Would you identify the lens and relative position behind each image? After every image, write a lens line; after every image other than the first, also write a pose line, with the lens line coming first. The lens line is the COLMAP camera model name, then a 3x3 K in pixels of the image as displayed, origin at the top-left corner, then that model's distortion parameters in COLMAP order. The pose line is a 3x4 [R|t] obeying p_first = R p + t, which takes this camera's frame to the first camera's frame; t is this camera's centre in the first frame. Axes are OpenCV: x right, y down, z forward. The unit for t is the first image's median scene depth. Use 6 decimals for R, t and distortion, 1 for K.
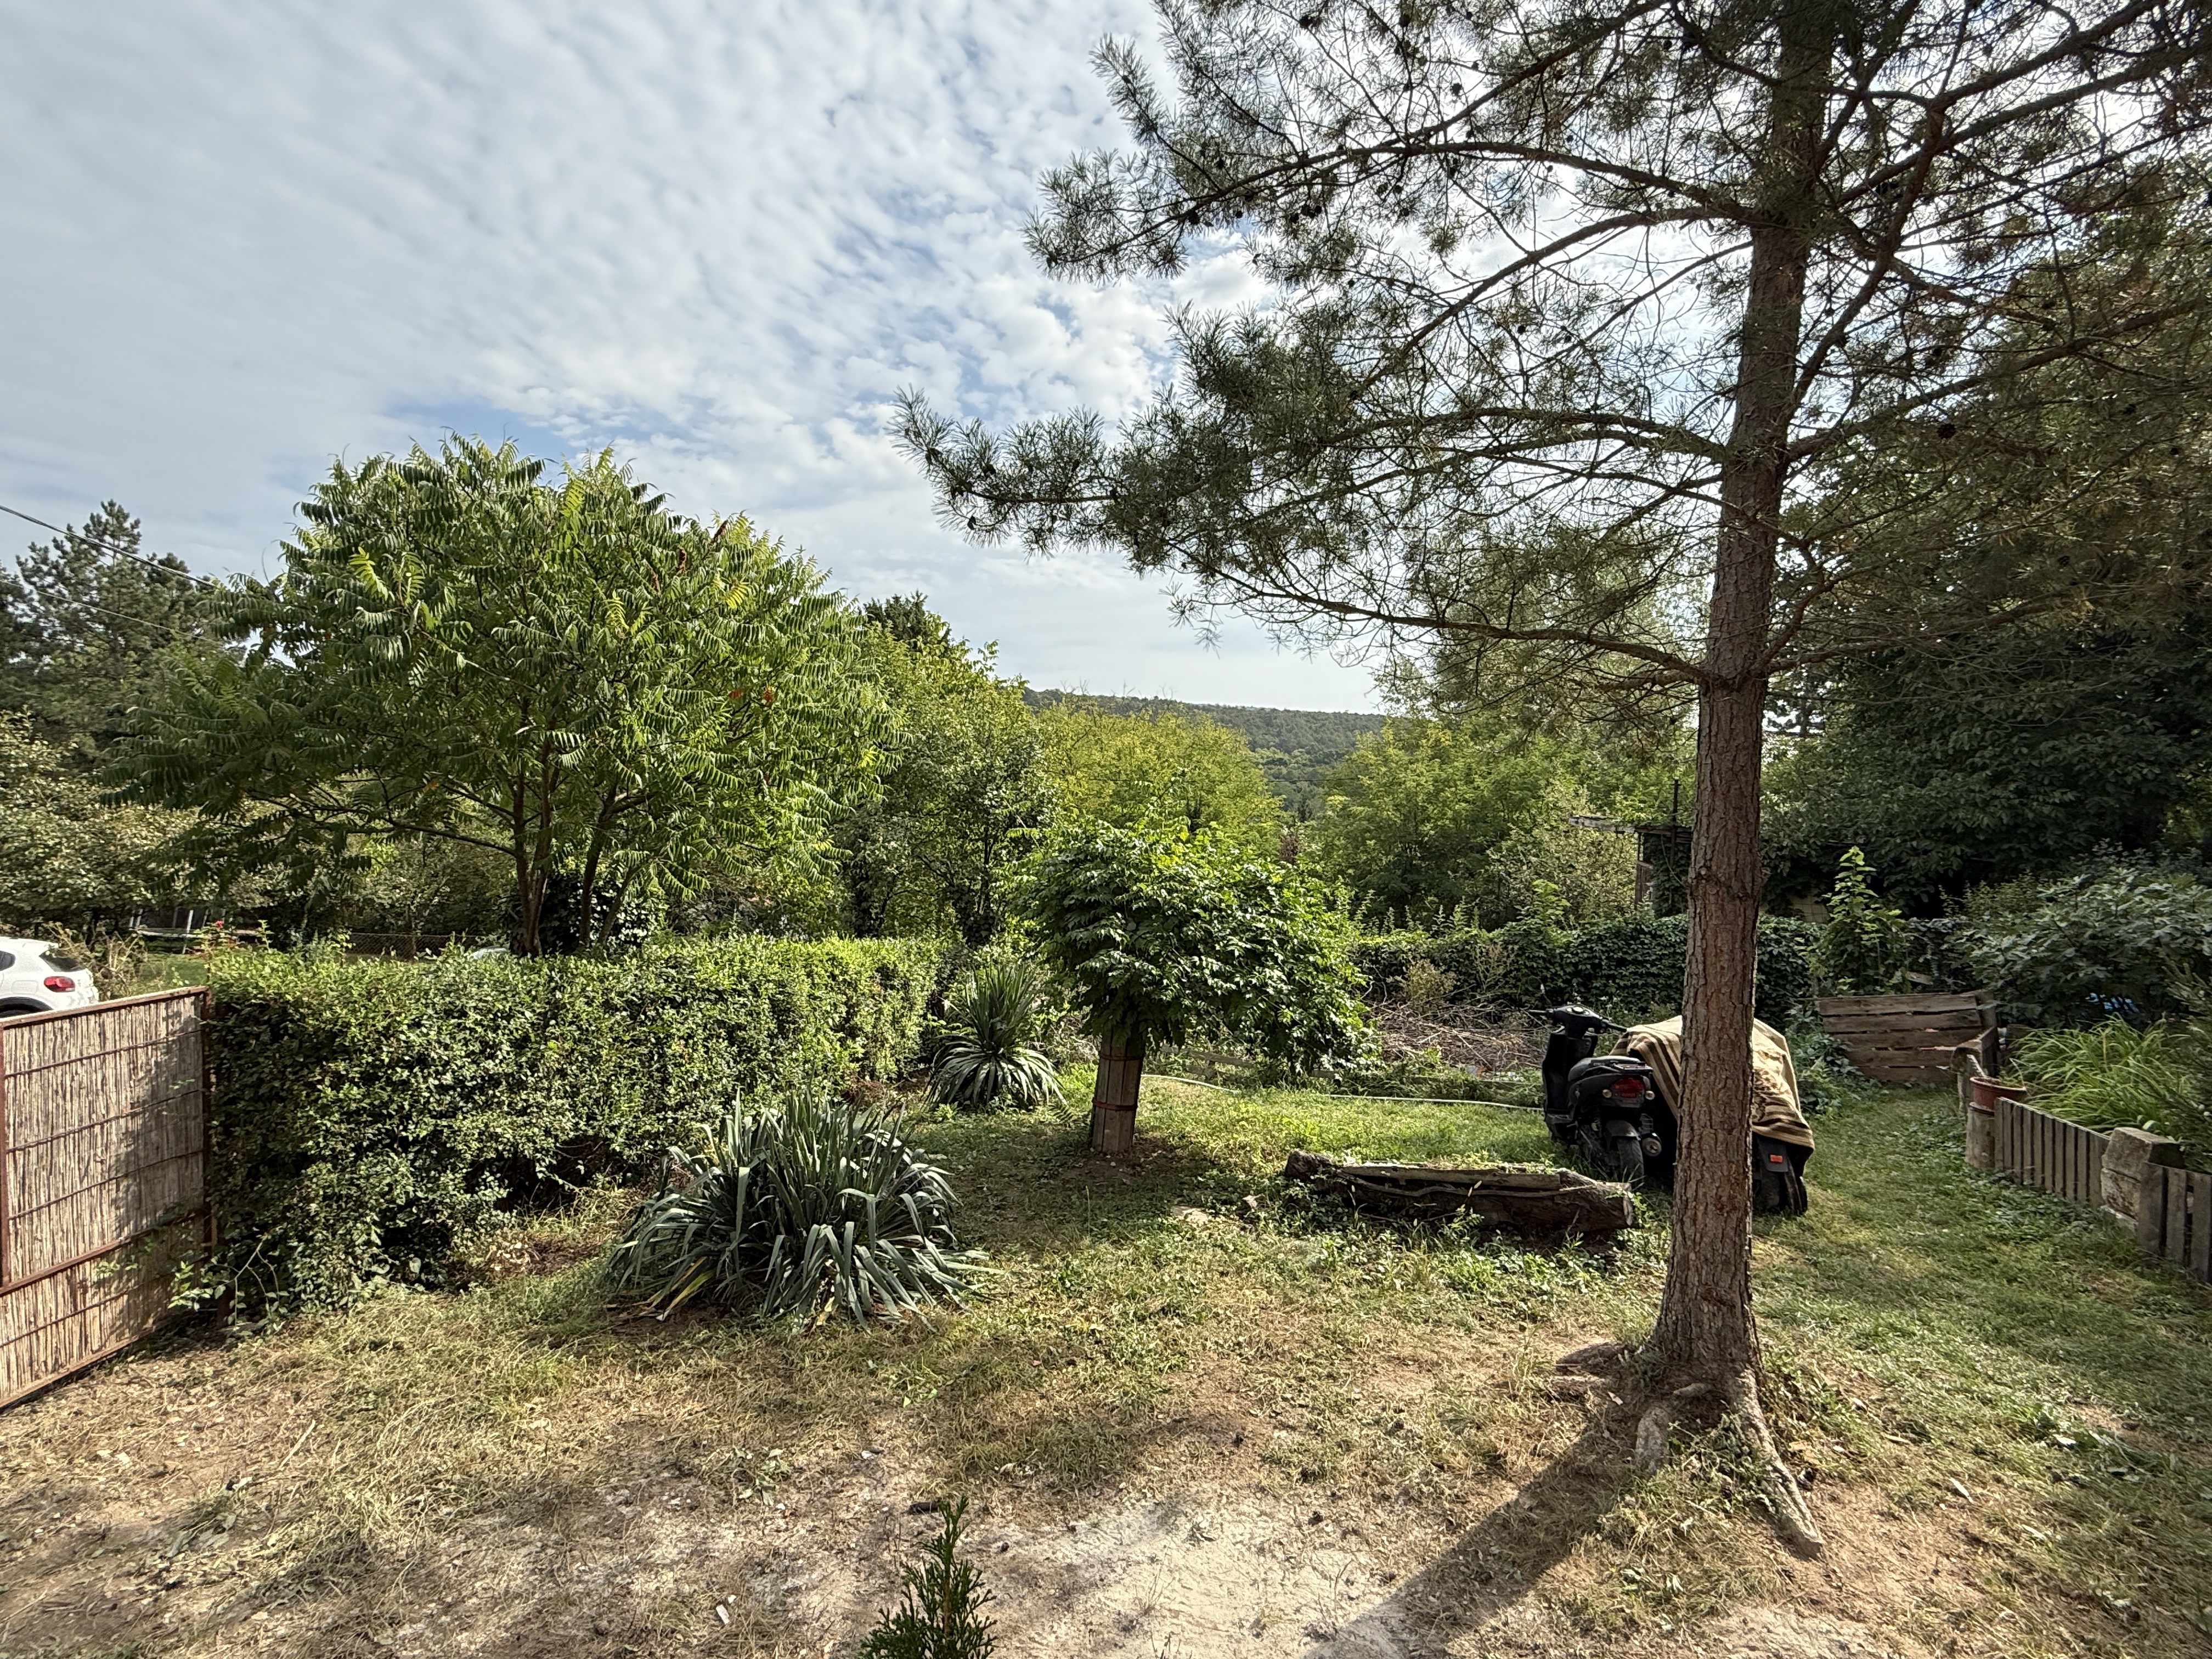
lens RADIAL K [[1048.5, 0, 1100.1], [0, 1048.5, 825.8], [0, 0, 1]] dist [-0.001772, 0.000409]
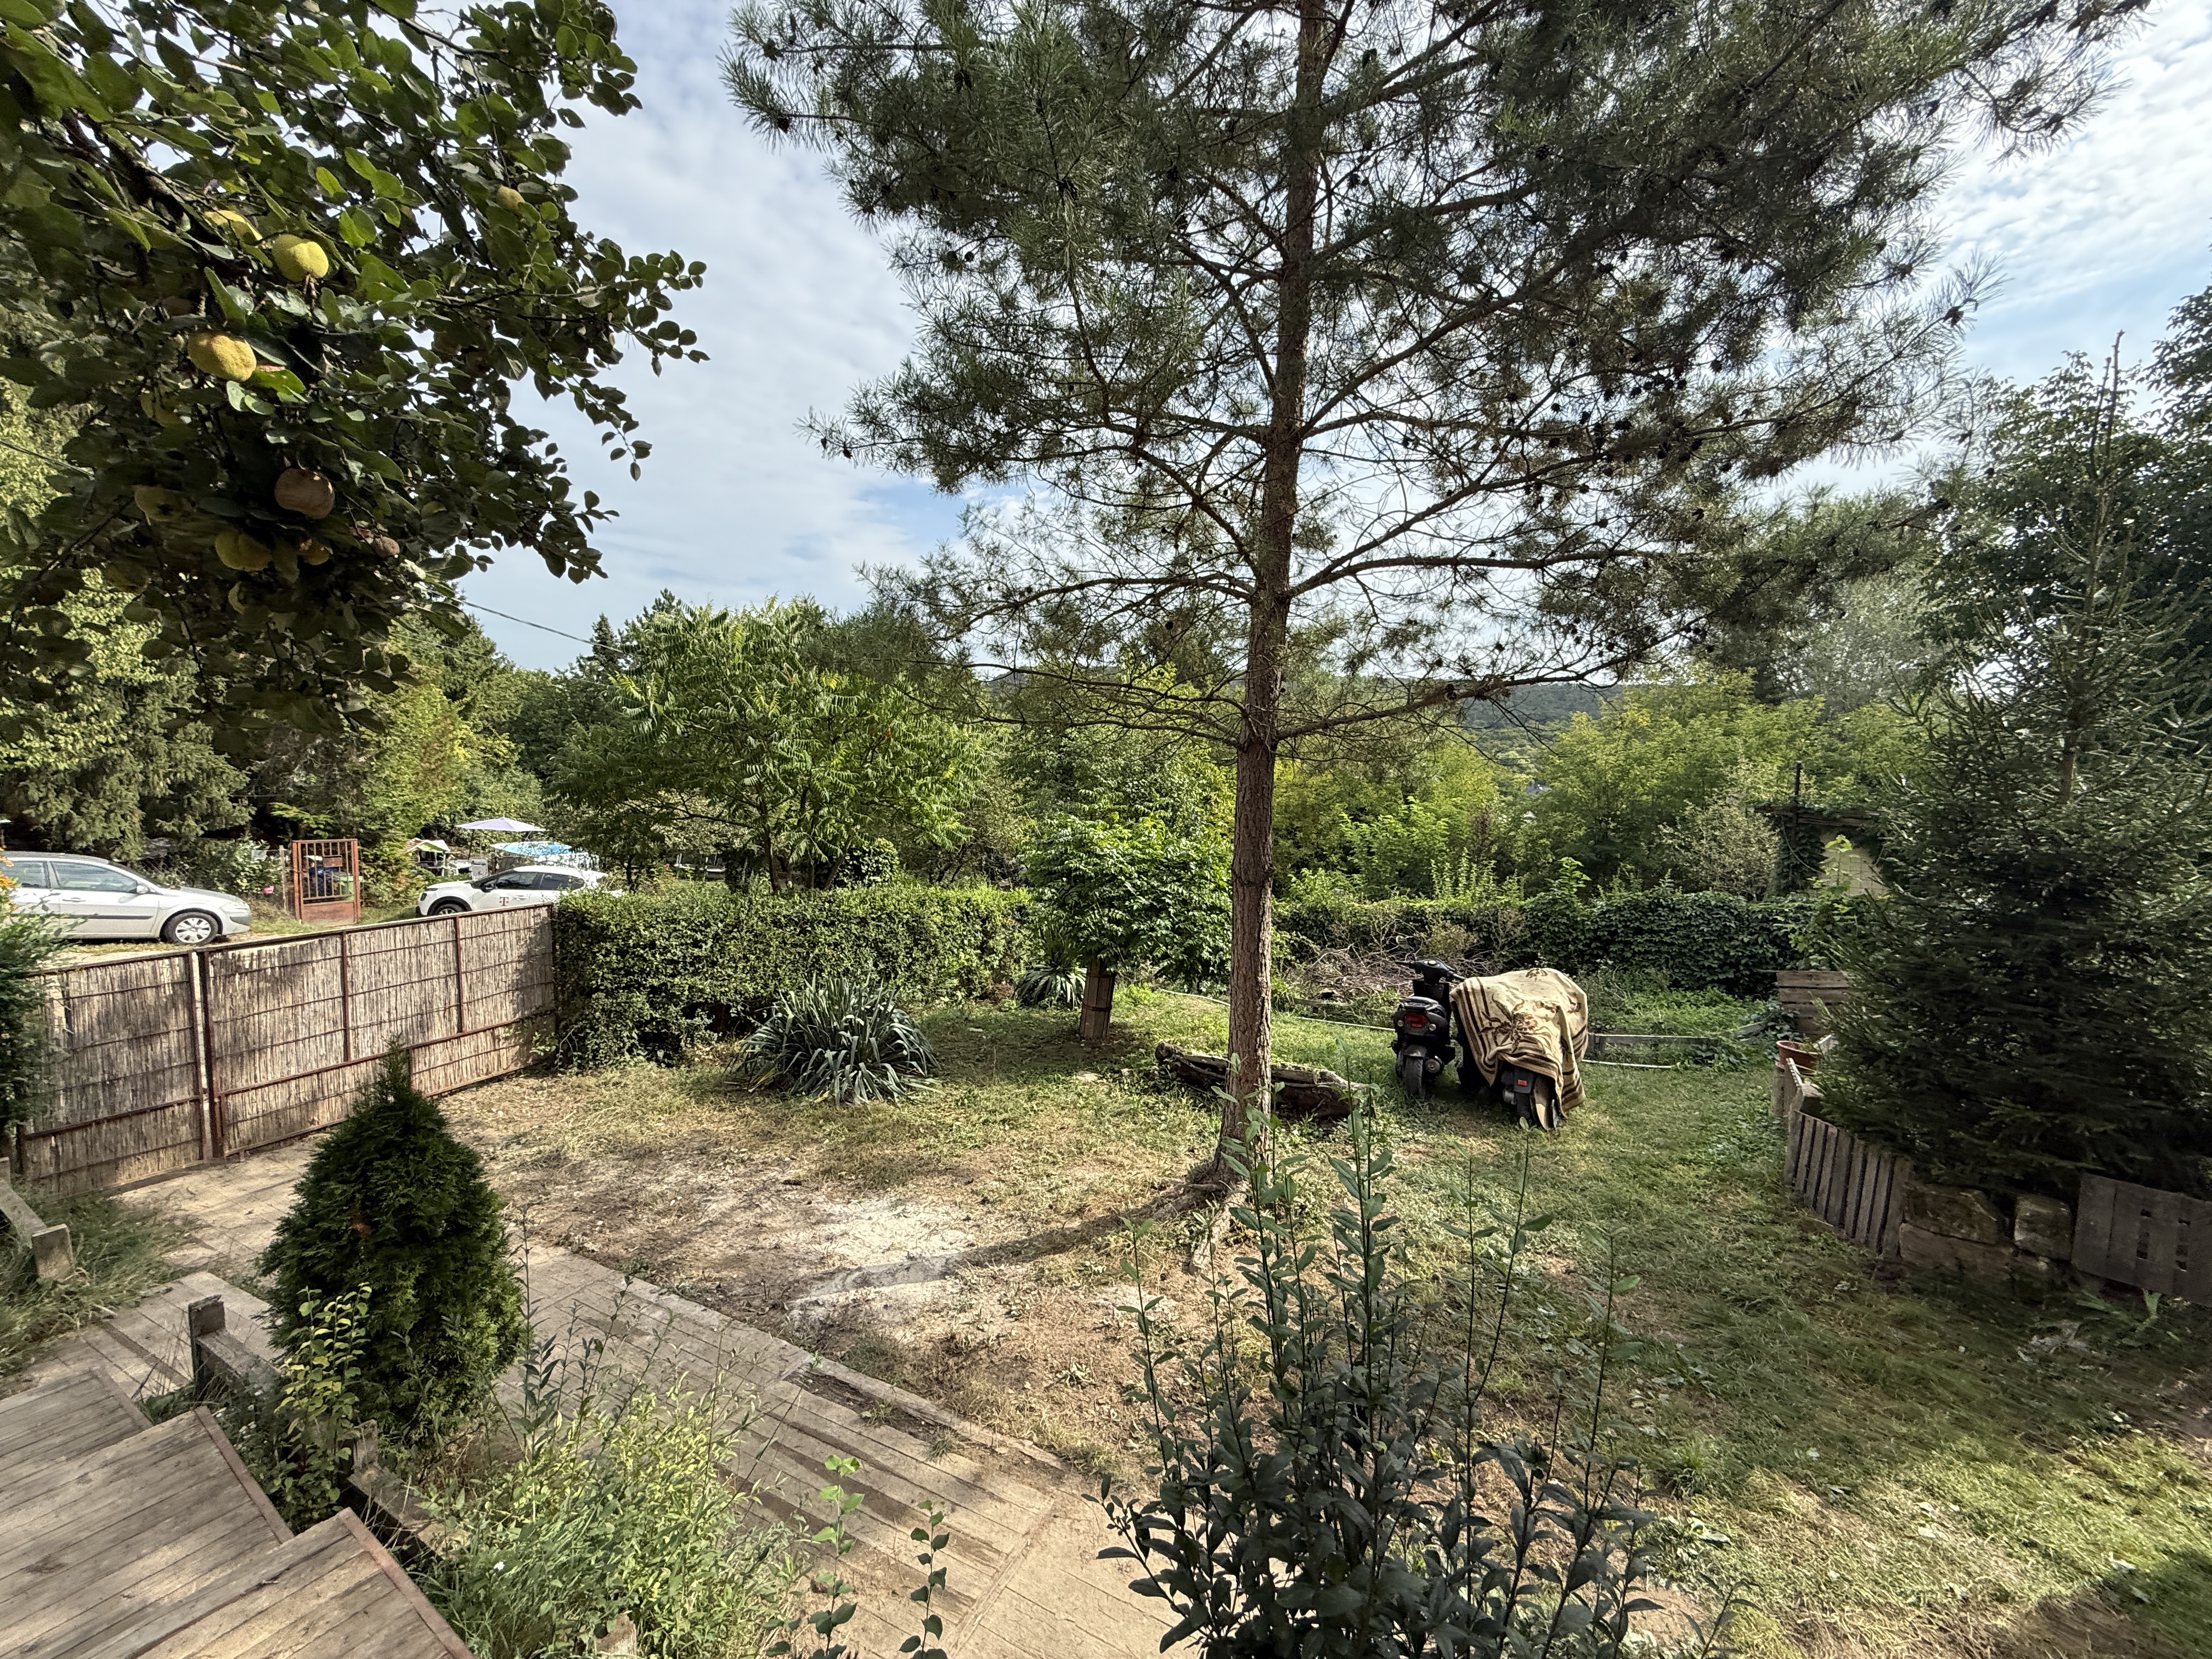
lens RADIAL K [[876.7, 0, 1098.3], [0, 876.7, 827.1], [0, 0, 1]] dist [-0.001112, -0.000023]
pose [[0.945997, 0.011832, -0.323959, 0.537497], [0.000744, 0.999252, 0.038670, -0.044348], [0.324174, -0.036823, 0.945281, -0.200604]]
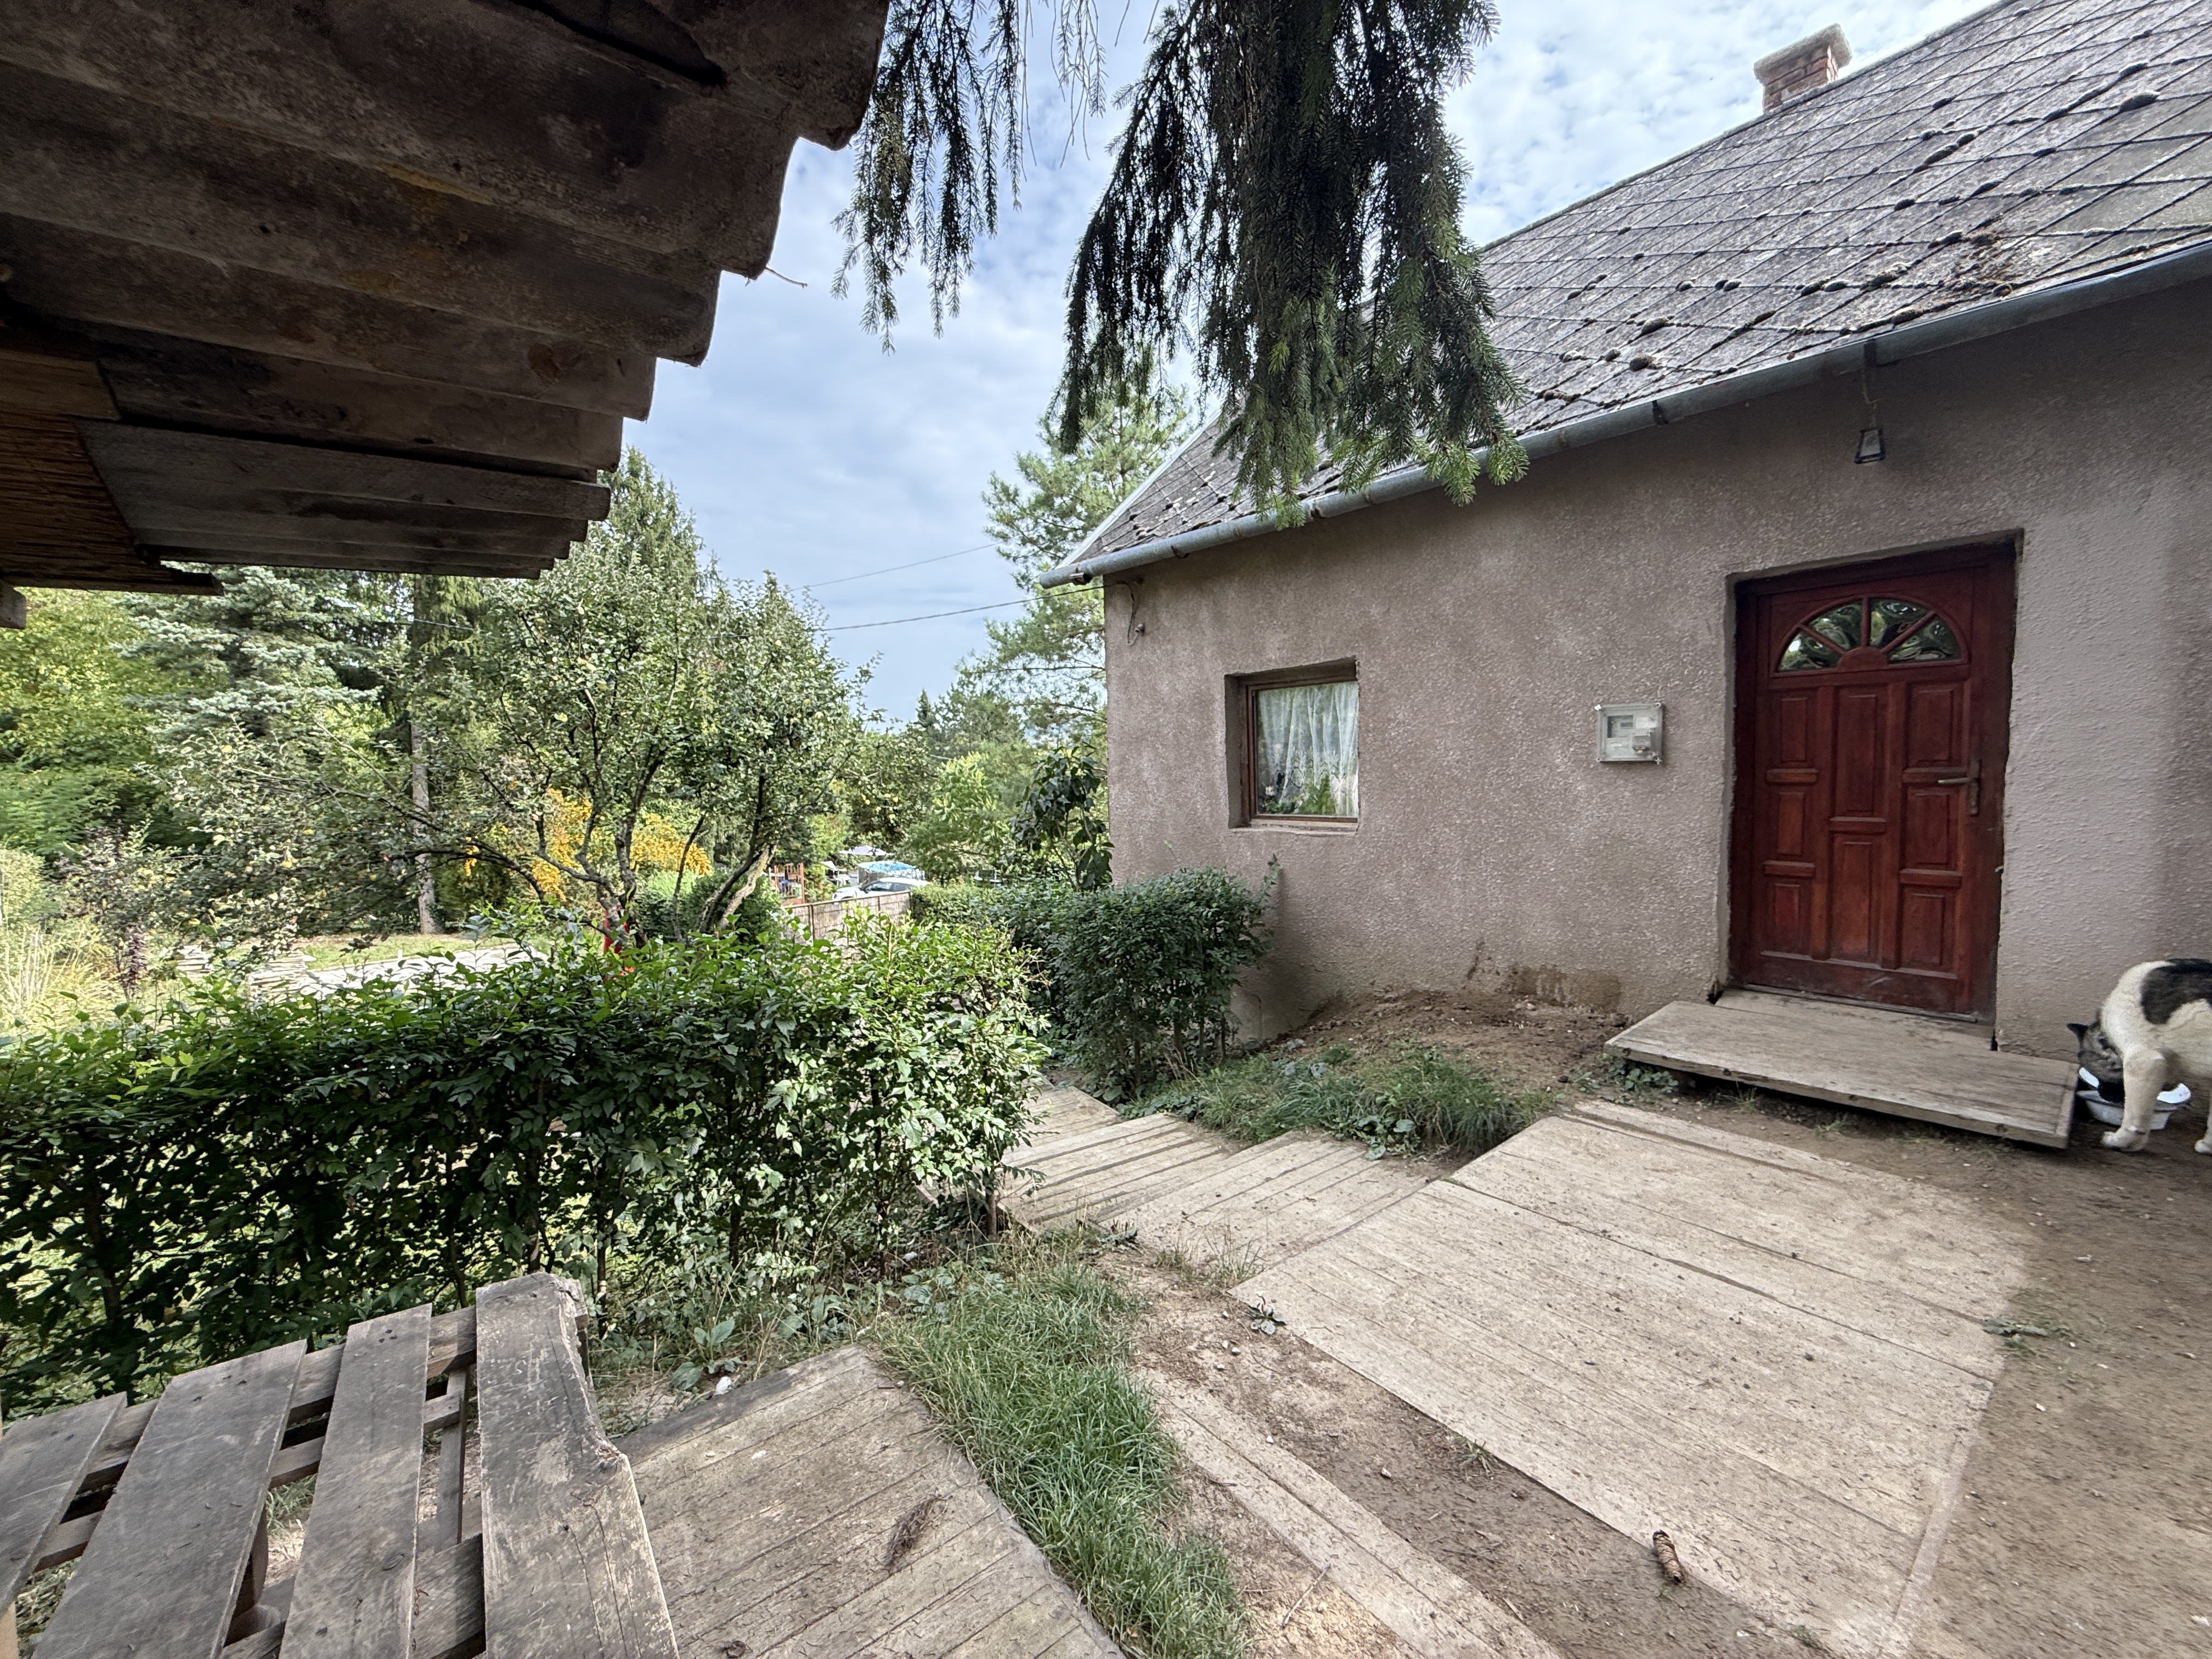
lens RADIAL K [[876.7, 0, 1105.8], [0, 876.7, 824.4], [0, 0, 1]] dist [-0.001112, -0.000023]
pose [[0.801239, -0.017021, -0.598102, 1.835037], [0.034070, 0.999271, 0.017203, -0.156986], [0.597373, -0.034161, 0.801236, -1.360939]]
